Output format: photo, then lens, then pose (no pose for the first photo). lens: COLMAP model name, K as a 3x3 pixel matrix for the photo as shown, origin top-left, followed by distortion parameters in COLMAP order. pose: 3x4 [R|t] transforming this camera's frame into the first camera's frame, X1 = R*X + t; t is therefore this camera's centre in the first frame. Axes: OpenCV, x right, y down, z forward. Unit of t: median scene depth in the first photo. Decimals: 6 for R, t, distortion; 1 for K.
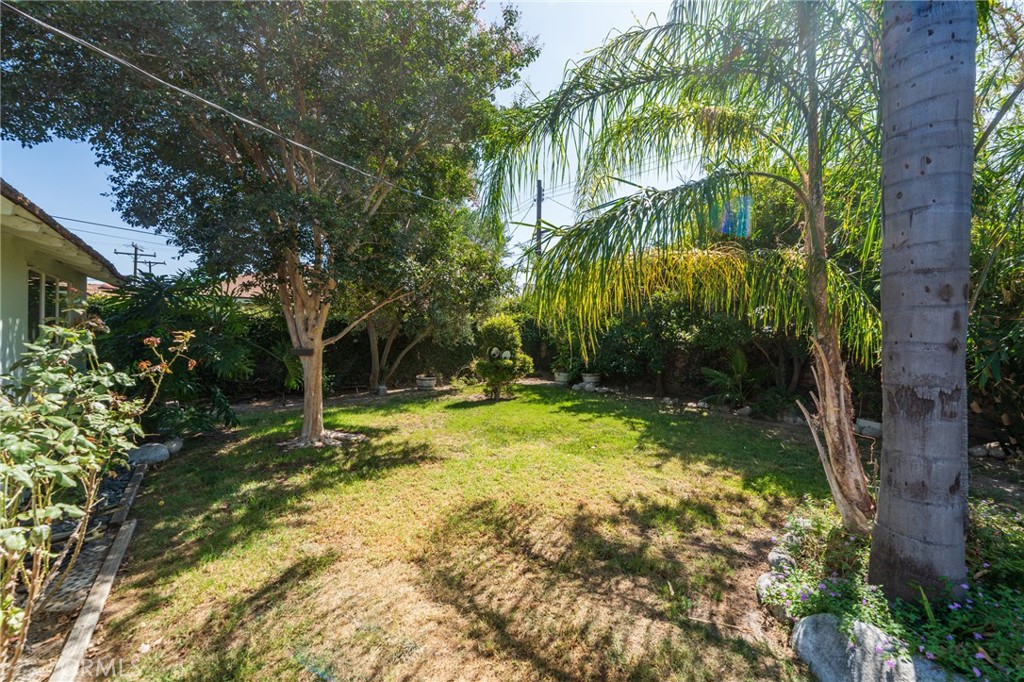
lens RADIAL K [[410.8, 0, 510.7], [0, 410.8, 336.4], [0, 0, 1]] dist [-0.000247, -0.000256]
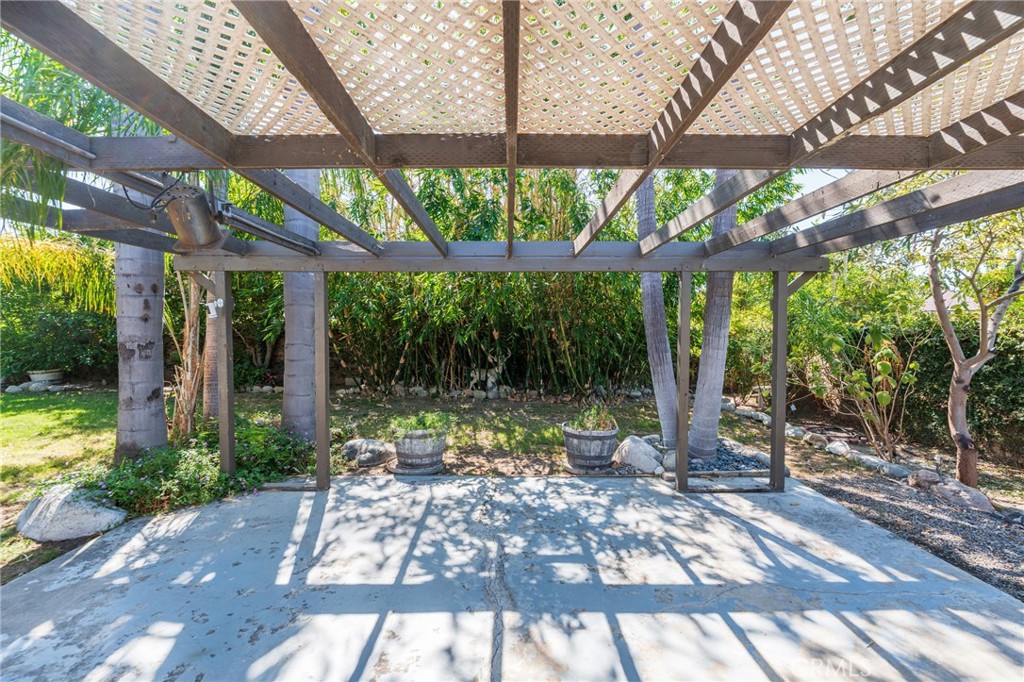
lens RADIAL K [[410.8, 0, 510.7], [0, 410.8, 336.4], [0, 0, 1]] dist [-0.000247, -0.000256]
pose [[0.601802, -0.025966, 0.798223, 0.246559], [0.009650, 0.999635, 0.025243, 0.029070], [-0.798587, -0.007489, 0.601833, -0.550083]]
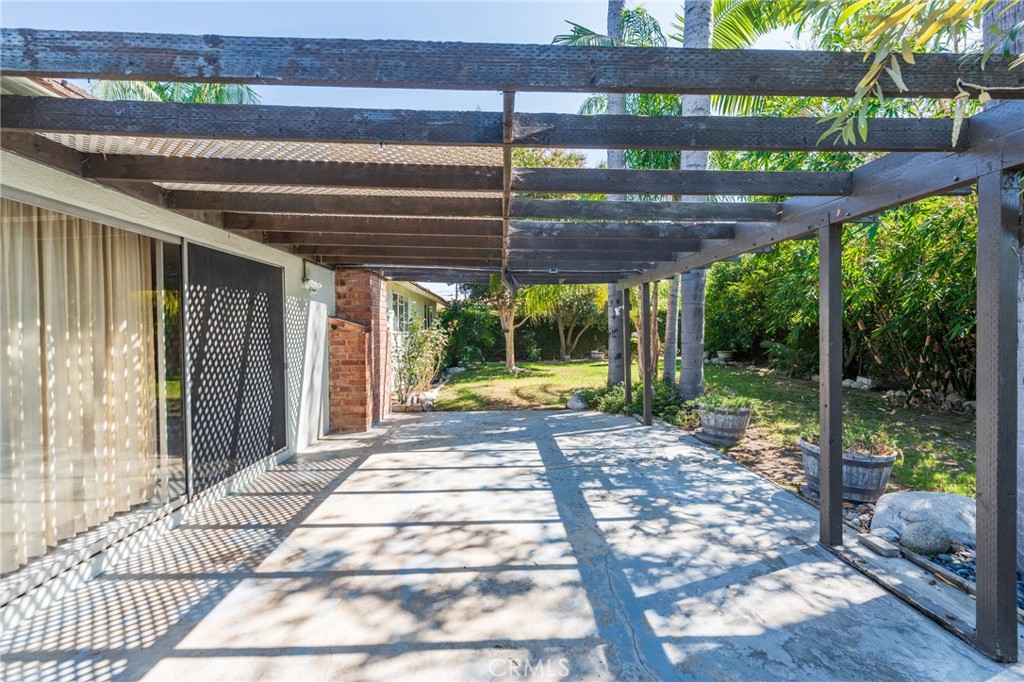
lens RADIAL K [[410.8, 0, 510.7], [0, 410.8, 336.4], [0, 0, 1]] dist [-0.000247, -0.000256]
pose [[0.815356, -0.007899, -0.578906, 0.983435], [0.016773, 0.999809, 0.009982, 0.055429], [0.578717, -0.017849, 0.815333, -0.984064]]
